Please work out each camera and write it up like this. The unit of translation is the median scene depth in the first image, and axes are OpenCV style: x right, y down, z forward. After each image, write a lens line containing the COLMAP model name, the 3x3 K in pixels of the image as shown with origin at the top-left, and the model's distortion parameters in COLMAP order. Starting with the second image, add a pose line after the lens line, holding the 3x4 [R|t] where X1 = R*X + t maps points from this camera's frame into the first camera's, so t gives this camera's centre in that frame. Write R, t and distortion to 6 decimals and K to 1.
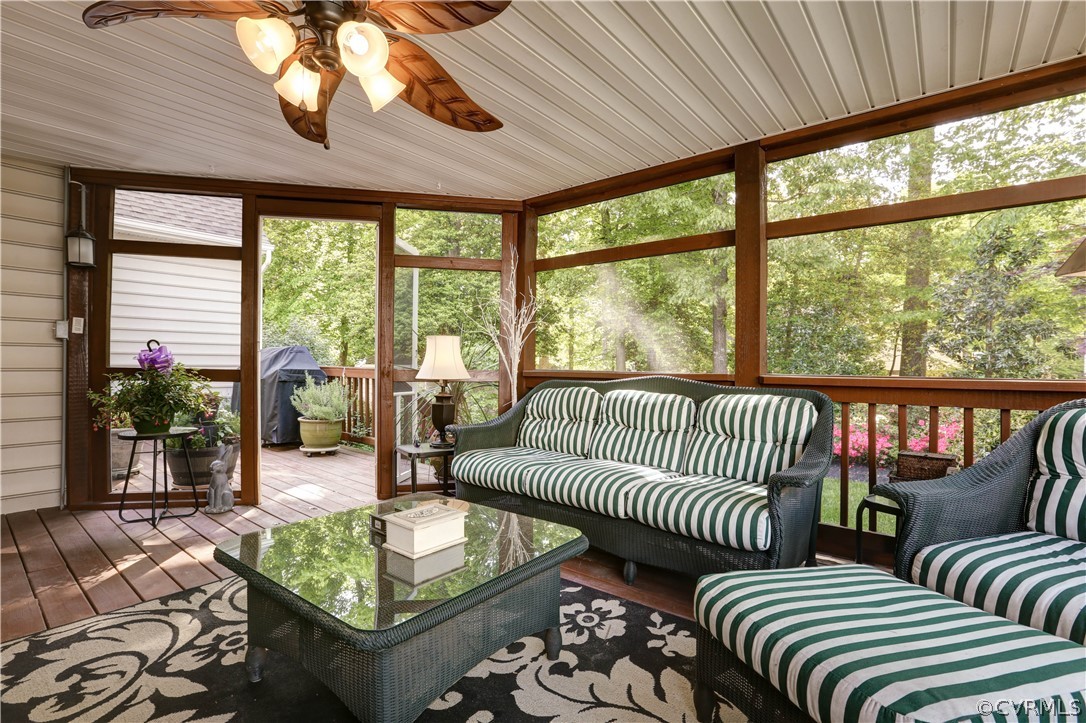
lens RADIAL K [[495.7, 0, 544.7], [0, 495.7, 364.1], [0, 0, 1]] dist [-0.021457, 0.007285]
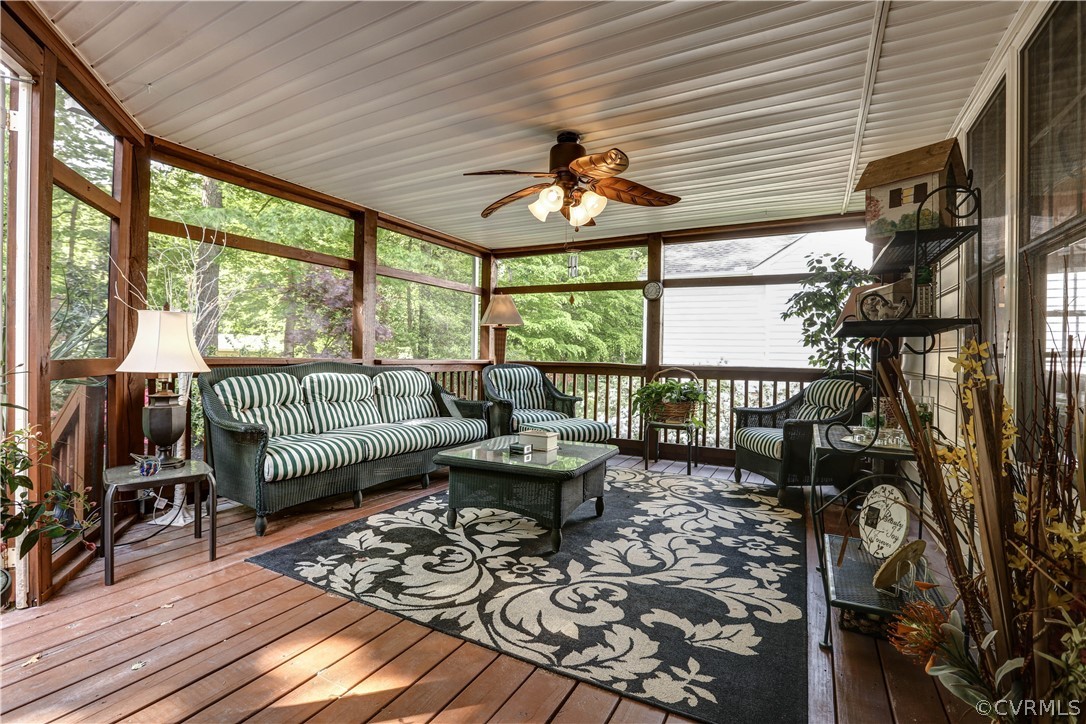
lens RADIAL K [[495.7, 0, 540.6], [0, 495.7, 358.0], [0, 0, 1]] dist [-0.021457, 0.007285]
pose [[-0.183672, -0.010701, 0.982929, -1.927681], [-0.020426, 0.999766, 0.007067, -0.004836], [-0.982775, -0.018780, -0.183848, 1.204426]]
